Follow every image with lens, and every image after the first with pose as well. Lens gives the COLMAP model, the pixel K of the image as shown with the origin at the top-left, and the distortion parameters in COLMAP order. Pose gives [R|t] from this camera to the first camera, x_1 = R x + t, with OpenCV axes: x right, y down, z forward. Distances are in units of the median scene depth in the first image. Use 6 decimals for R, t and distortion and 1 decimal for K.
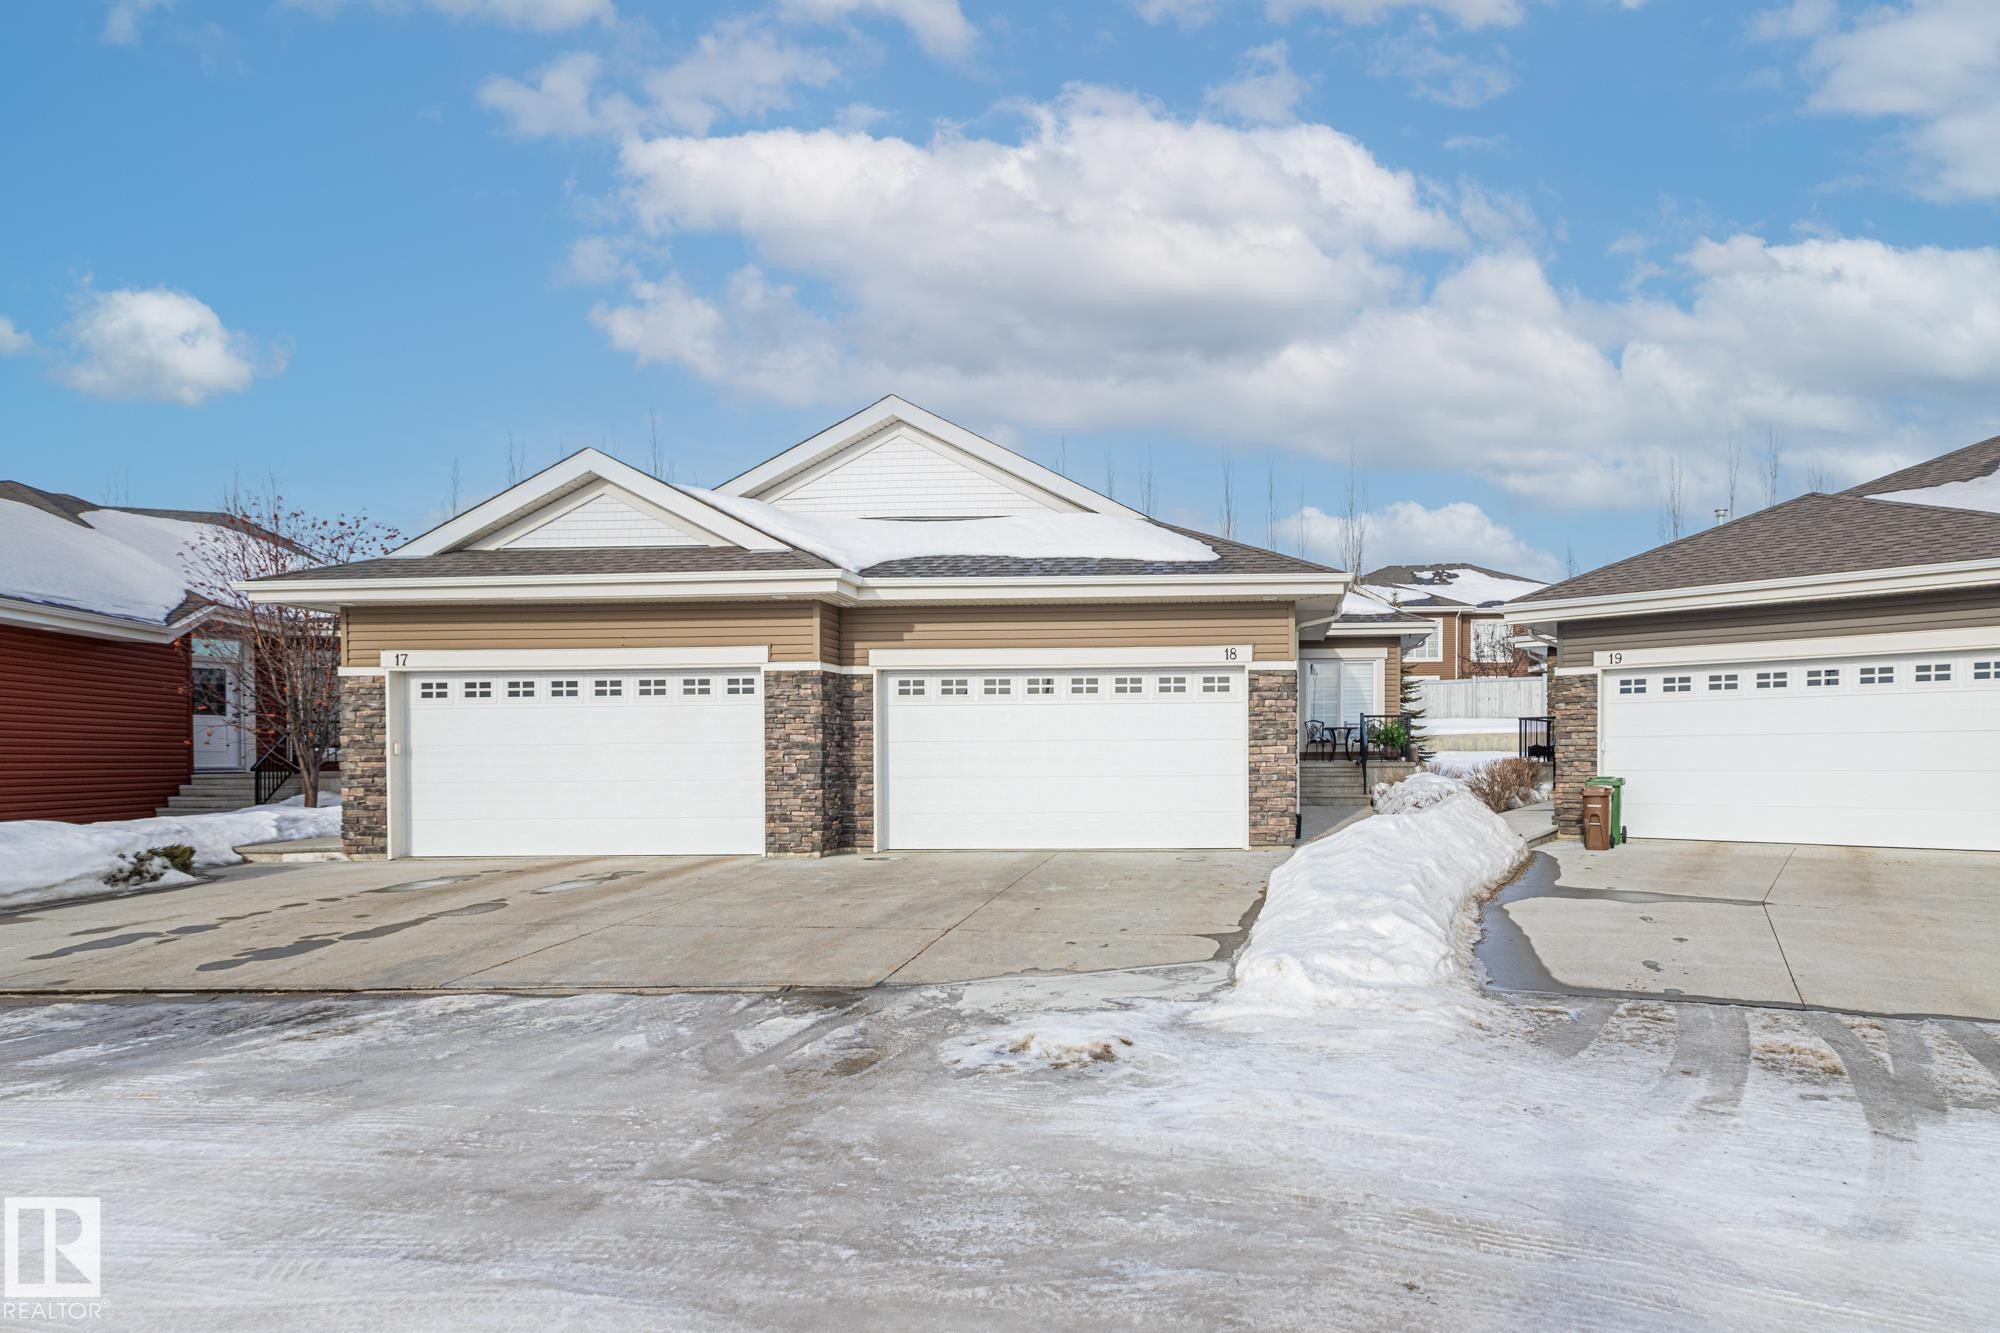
lens RADIAL K [[1089.7, 0, 1001.1], [0, 1089.7, 759.3], [0, 0, 1]] dist [0.000931, -0.000768]
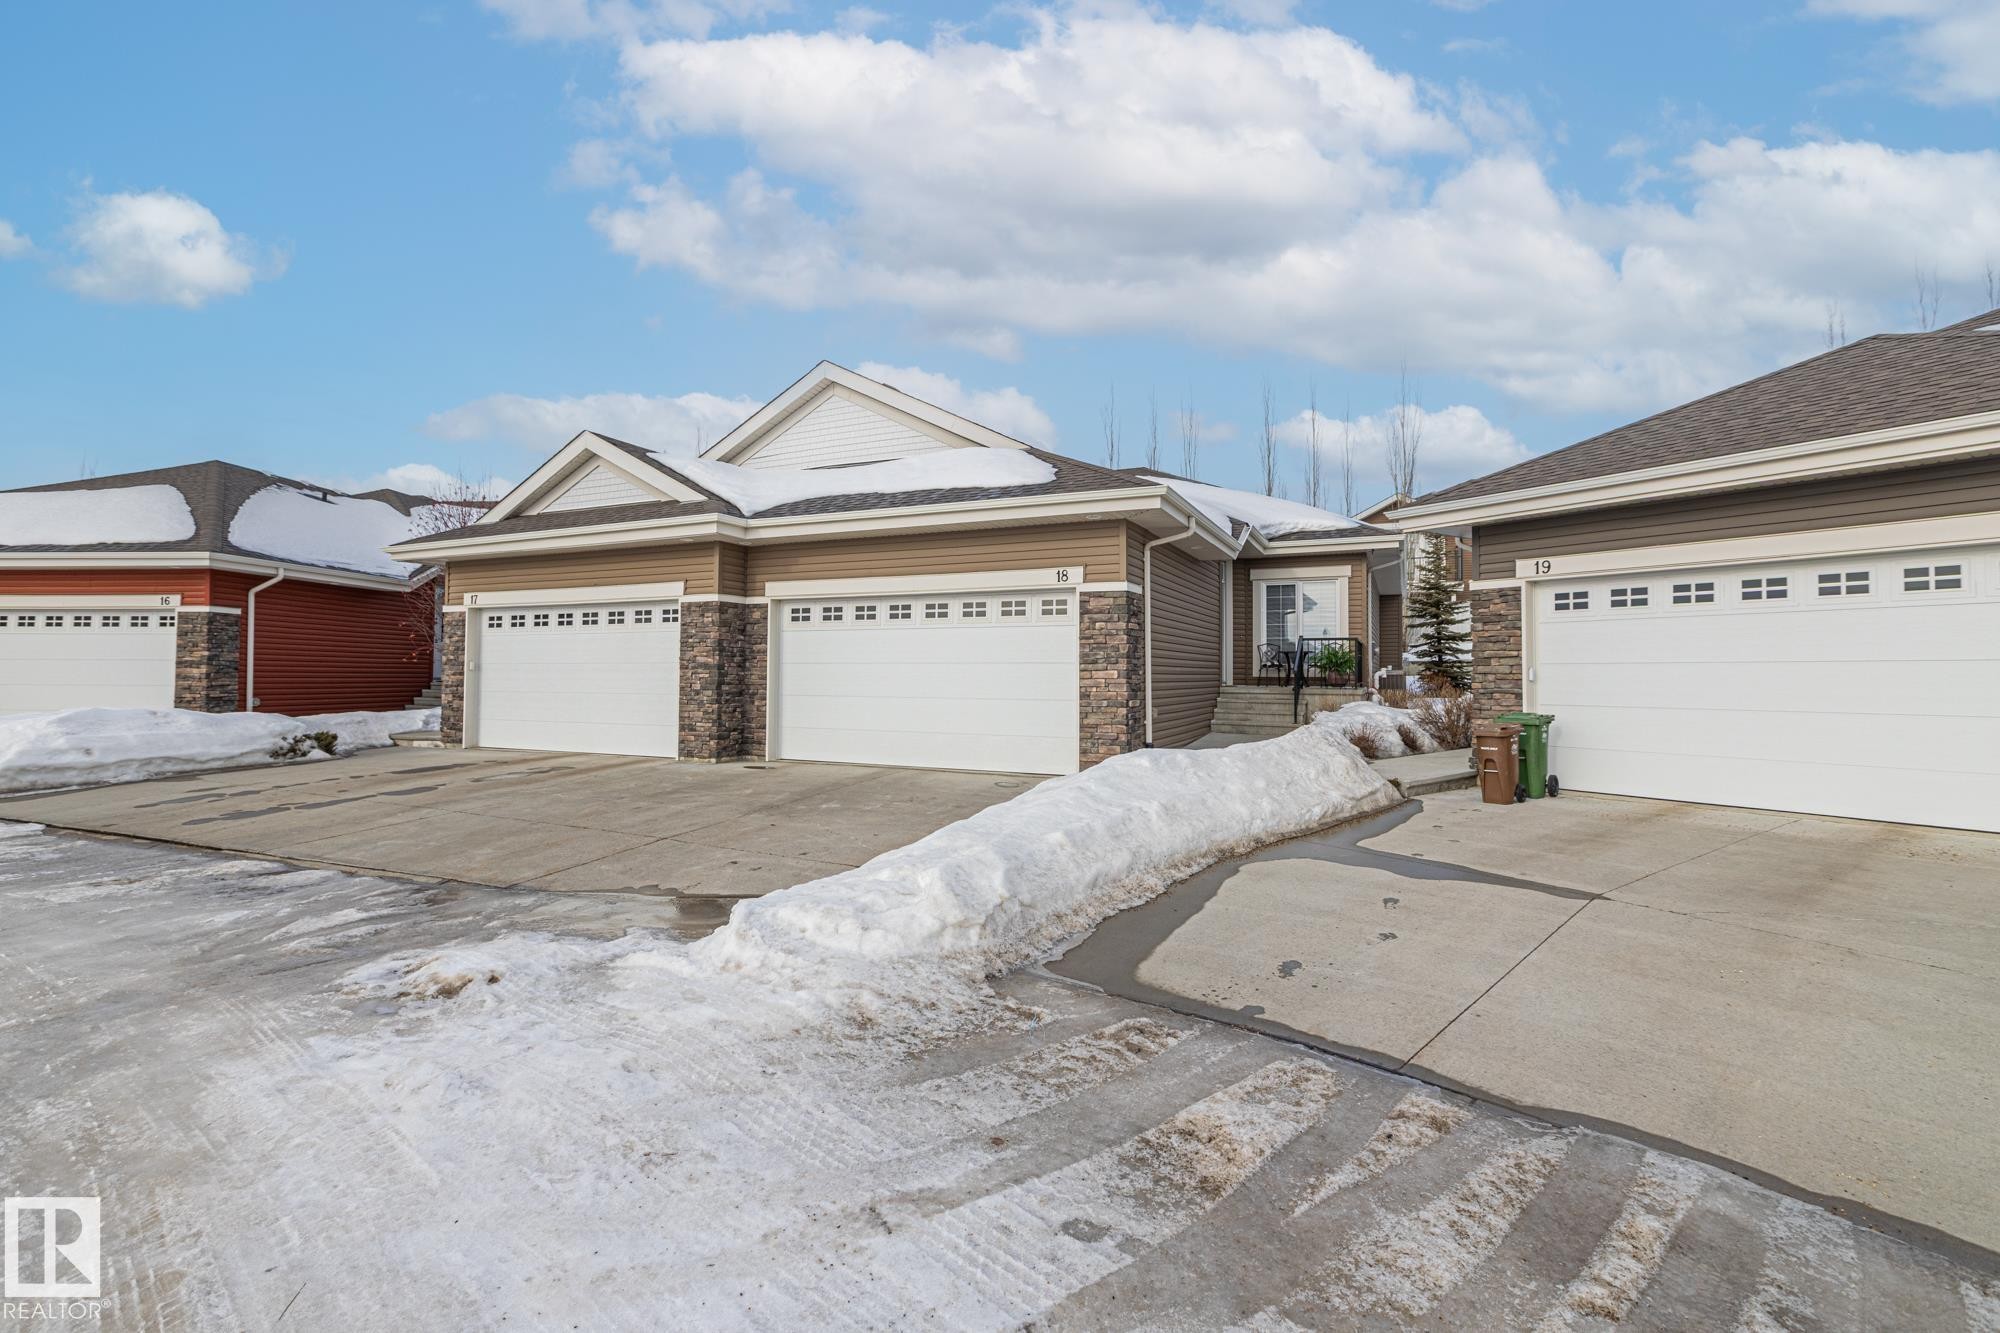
lens RADIAL K [[882.6, 0, 992.9], [0, 882.6, 633.3], [0, 0, 1]] dist [0.000118, -0.000856]
pose [[0.921687, -0.005767, -0.387892, 0.460051], [-0.012911, 0.998880, -0.045527, -0.008307], [0.387720, 0.046970, 0.920580, 0.247608]]
